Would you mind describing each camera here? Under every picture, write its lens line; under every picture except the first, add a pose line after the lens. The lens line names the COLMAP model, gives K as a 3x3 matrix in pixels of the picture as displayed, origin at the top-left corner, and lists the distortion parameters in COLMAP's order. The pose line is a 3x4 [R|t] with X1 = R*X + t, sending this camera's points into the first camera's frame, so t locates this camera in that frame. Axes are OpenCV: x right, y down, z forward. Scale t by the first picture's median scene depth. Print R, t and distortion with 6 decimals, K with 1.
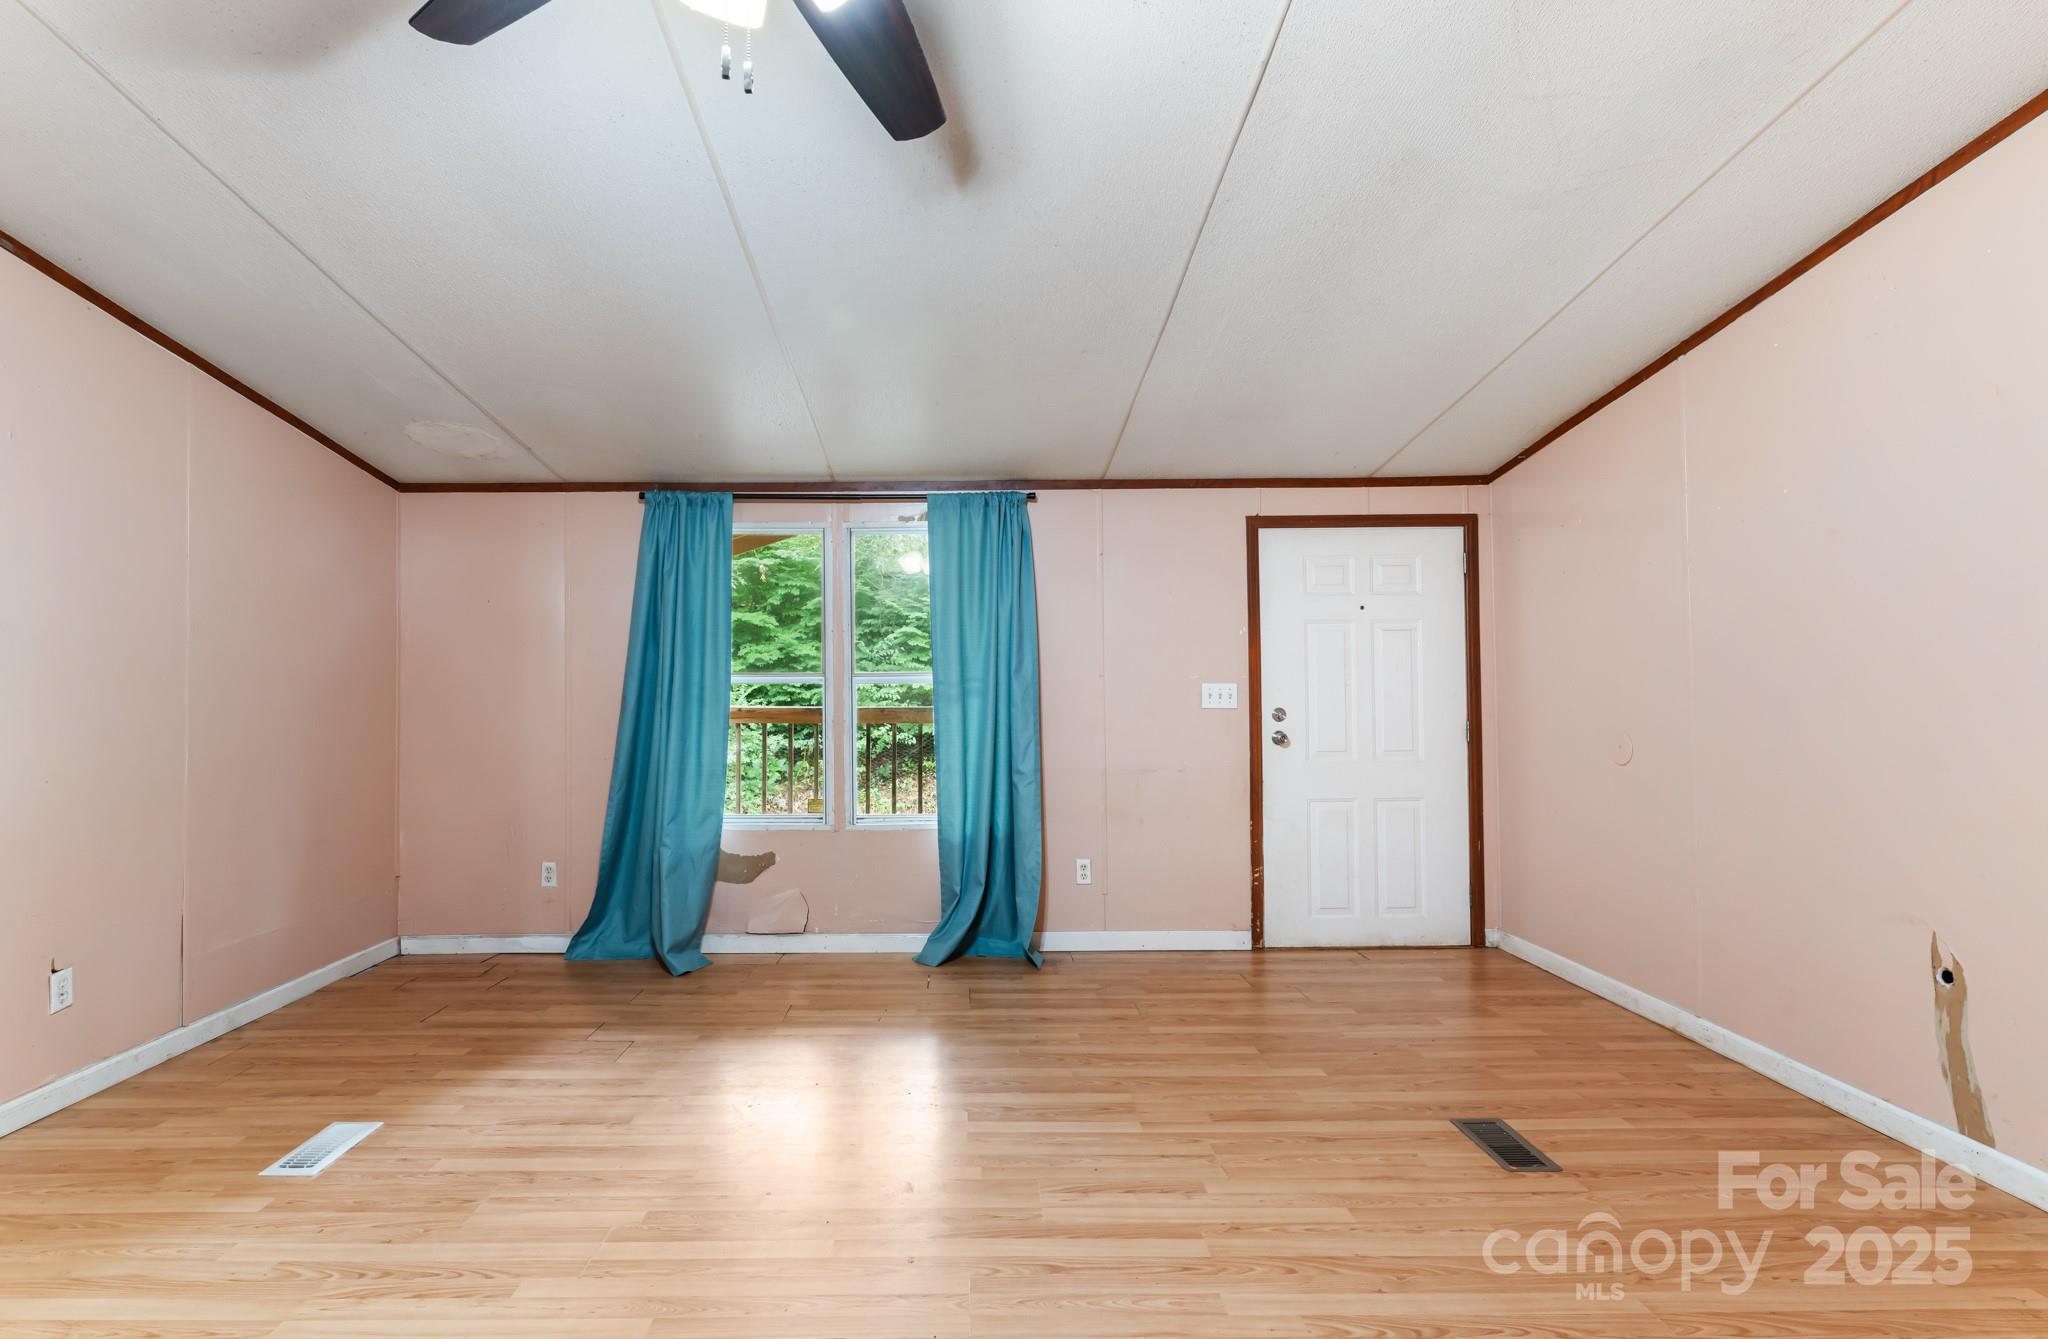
lens RADIAL K [[980.2, 0, 961.6], [0, 980.2, 679.8], [0, 0, 1]] dist [-0.000706, 0.000953]
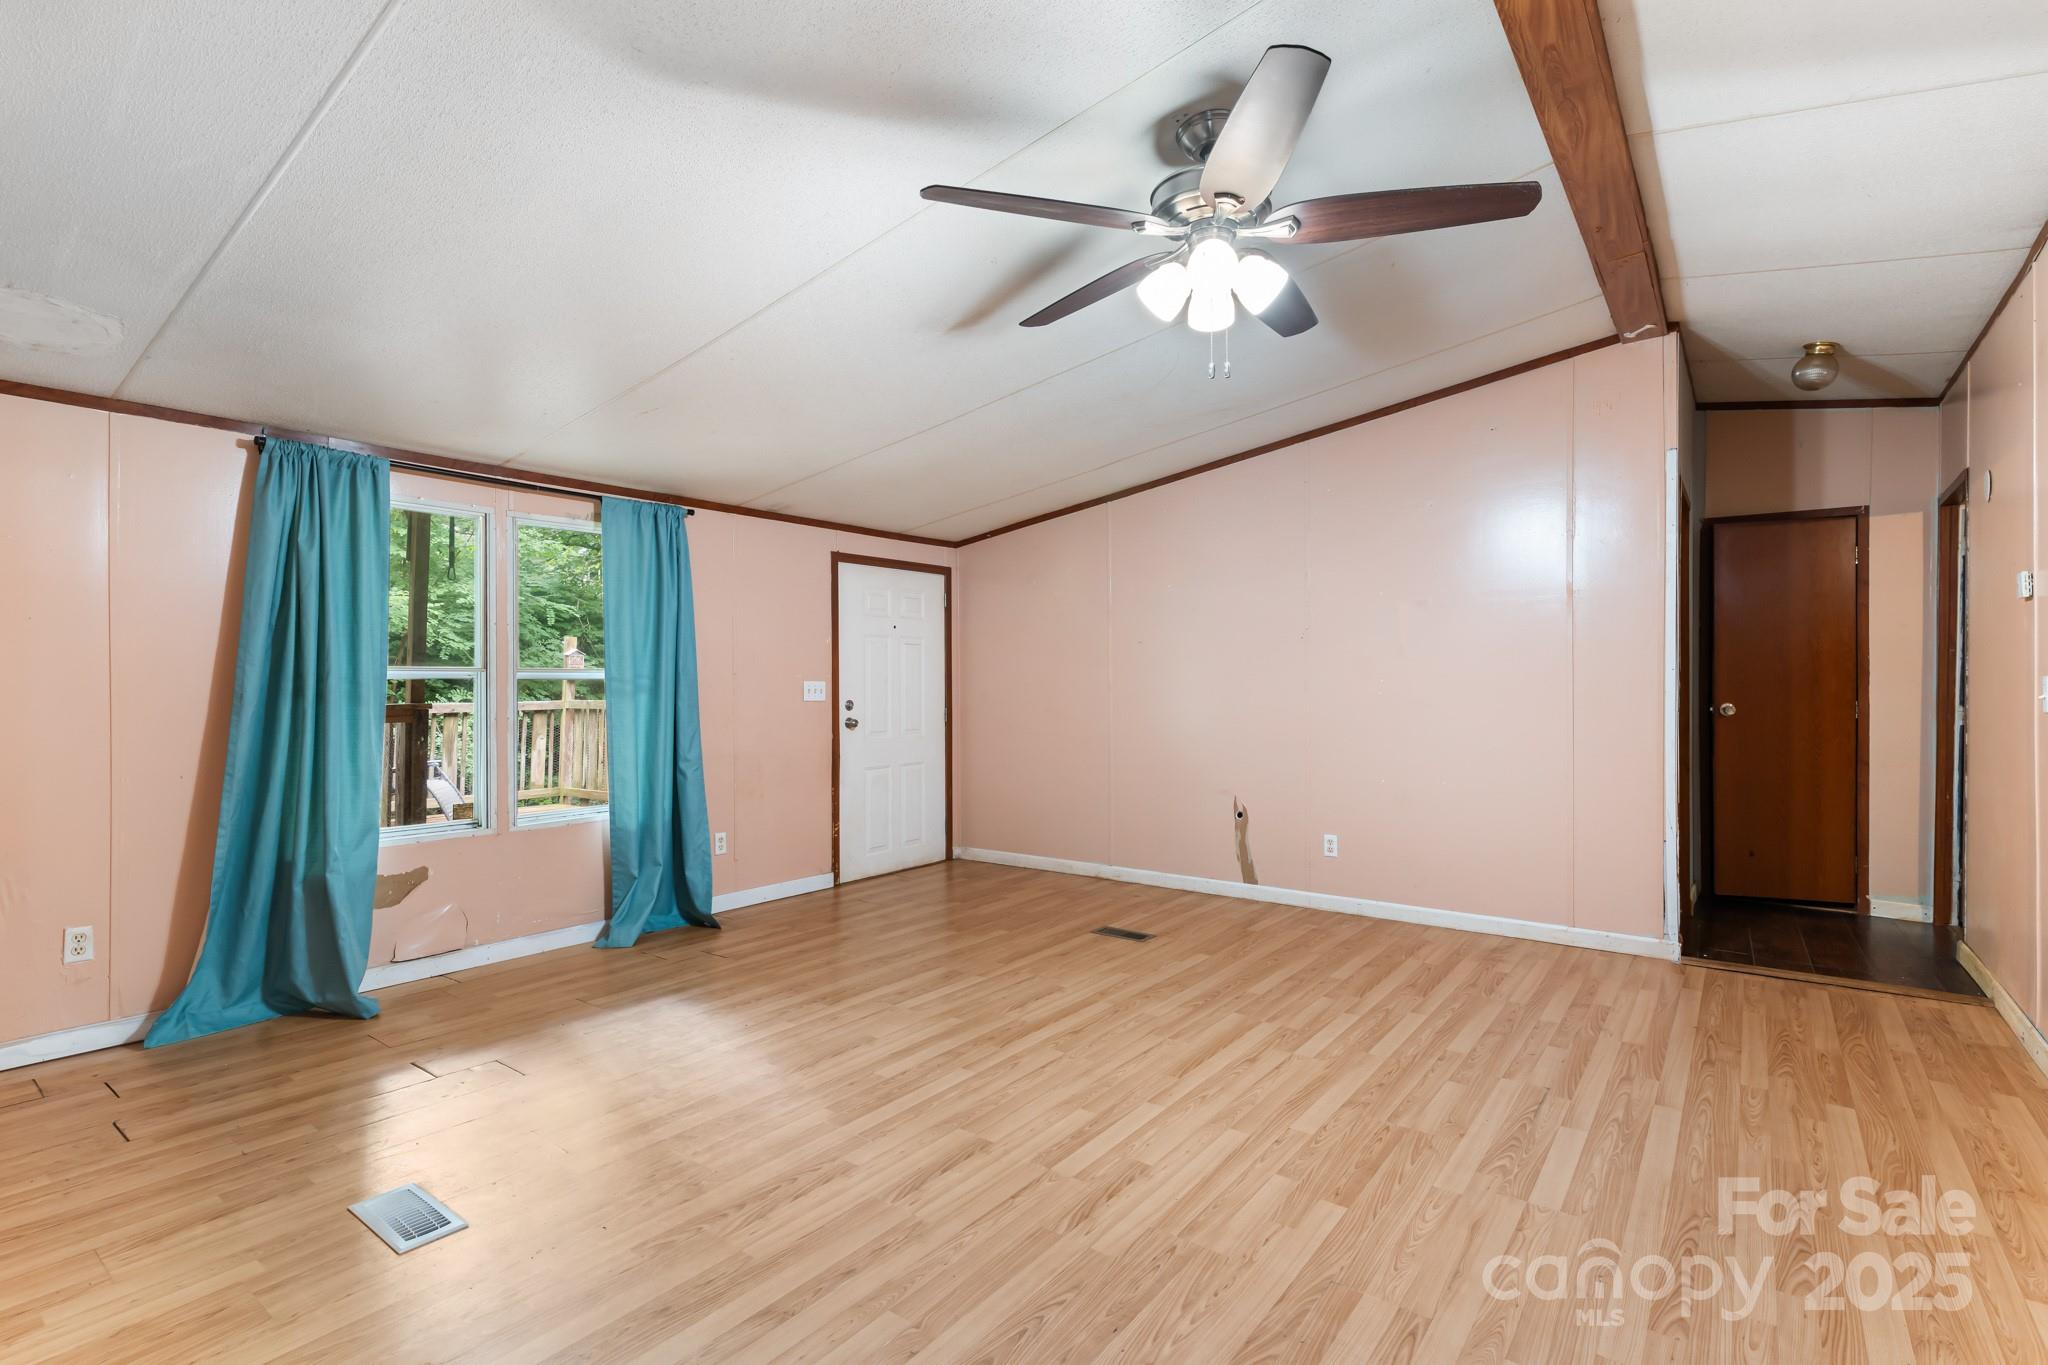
lens RADIAL K [[968.7, 0, 1015.7], [0, 968.7, 681.0], [0, 0, 1]] dist [0.001980, -0.001264]
pose [[0.607497, 0.005410, 0.794303, -0.576725], [-0.011076, 0.999937, 0.001661, -0.001288], [-0.794245, -0.009807, 0.607519, 0.033982]]
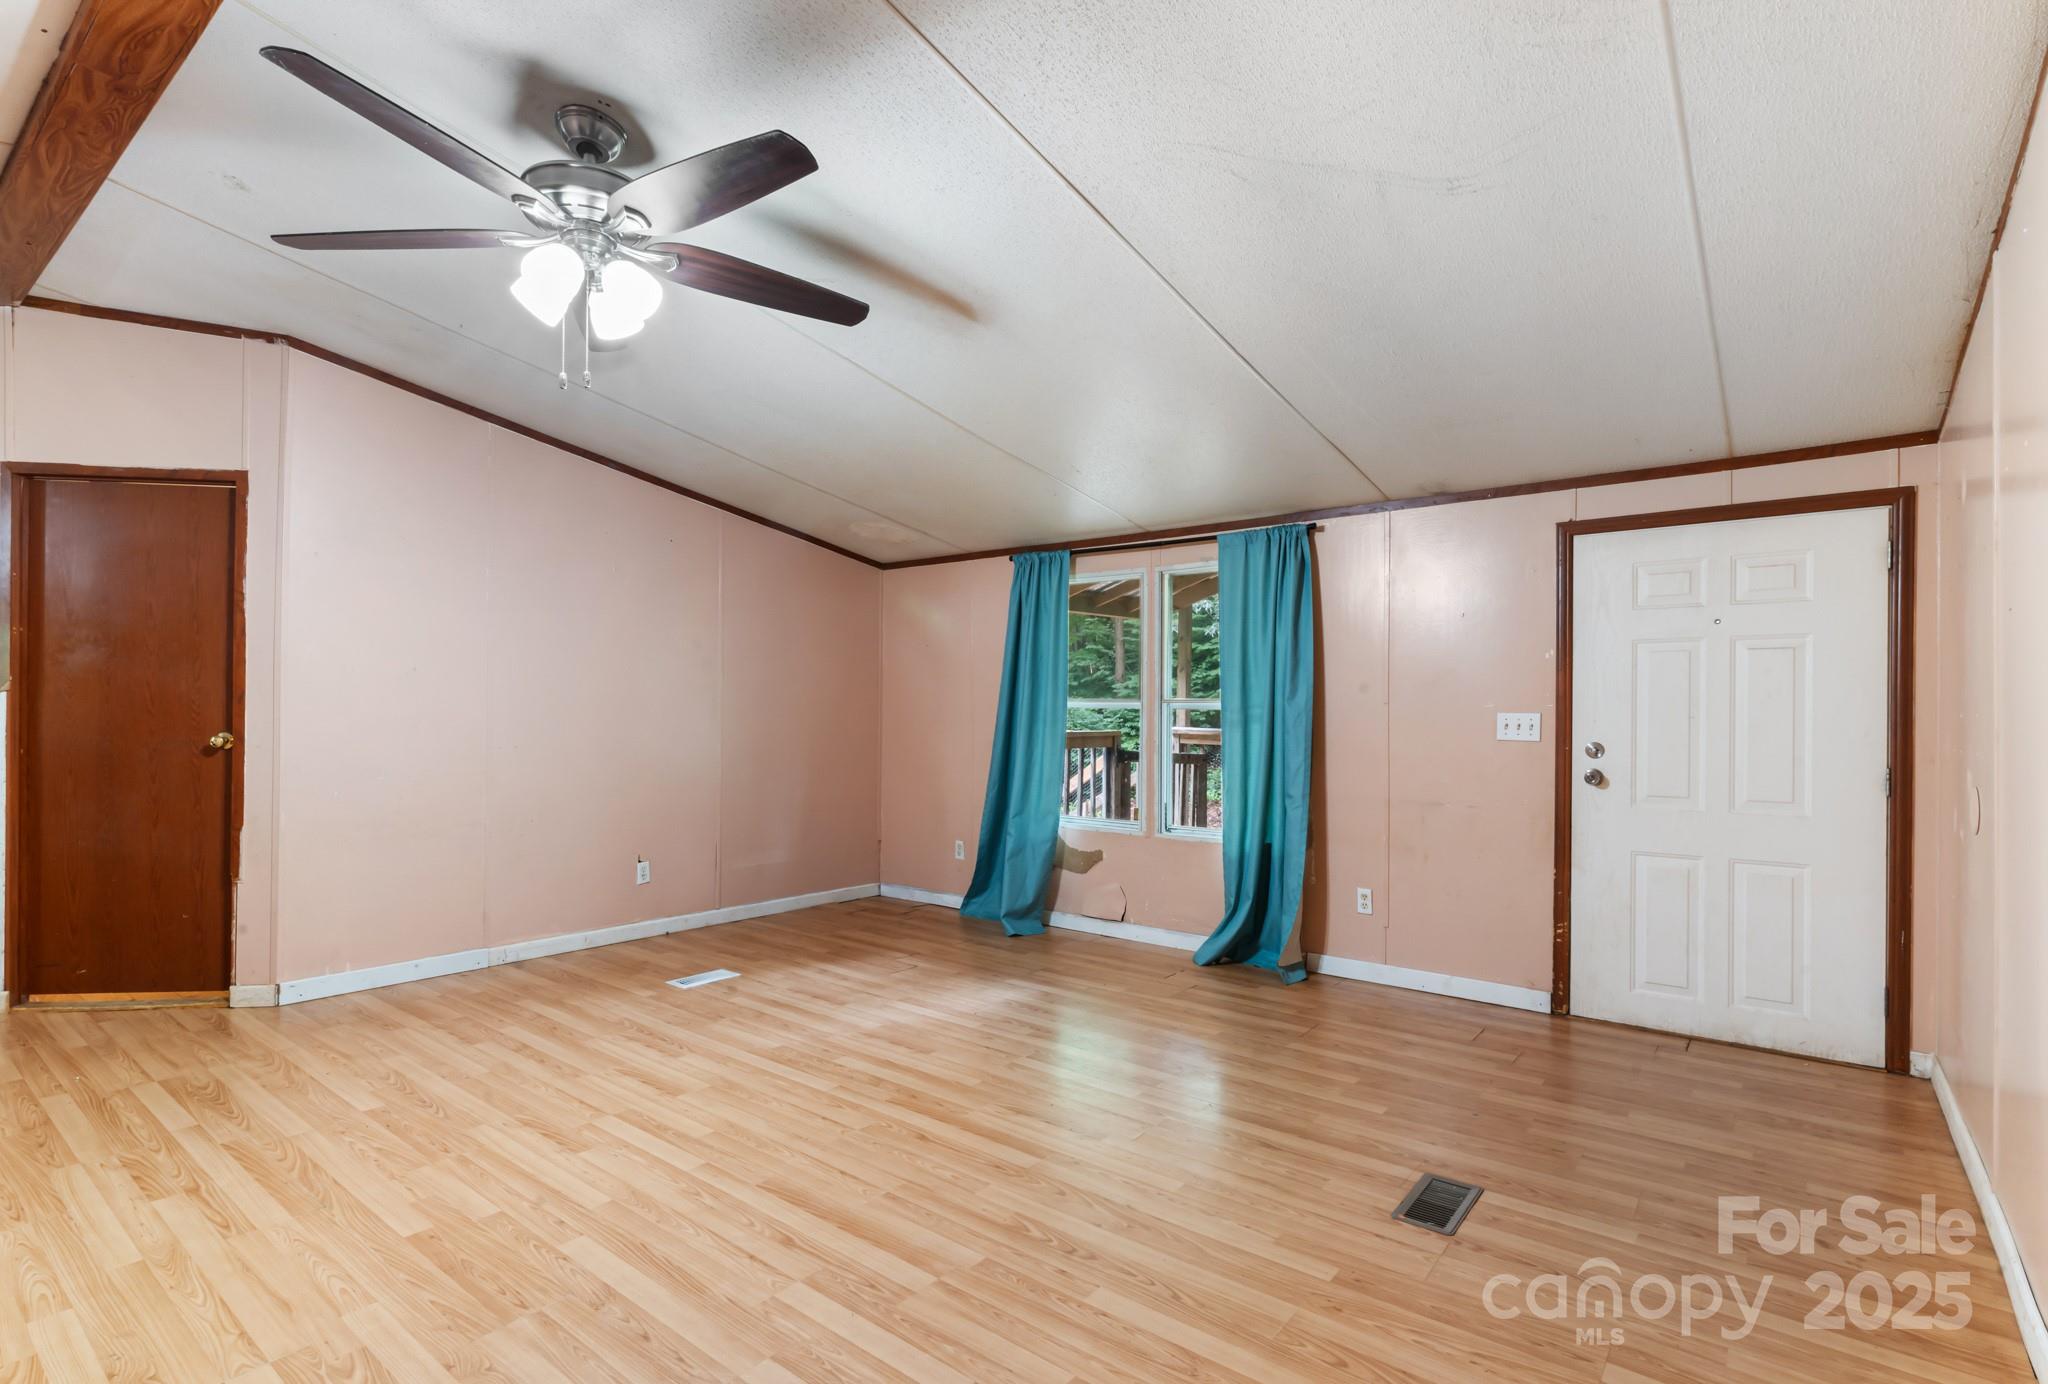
lens RADIAL K [[968.7, 0, 996.5], [0, 968.7, 719.5], [0, 0, 1]] dist [0.001980, -0.001264]
pose [[0.782407, 0.017813, -0.622513, 0.445271], [-0.007220, 0.999783, 0.019534, -0.004177], [0.622726, -0.010789, 0.782366, 0.005086]]
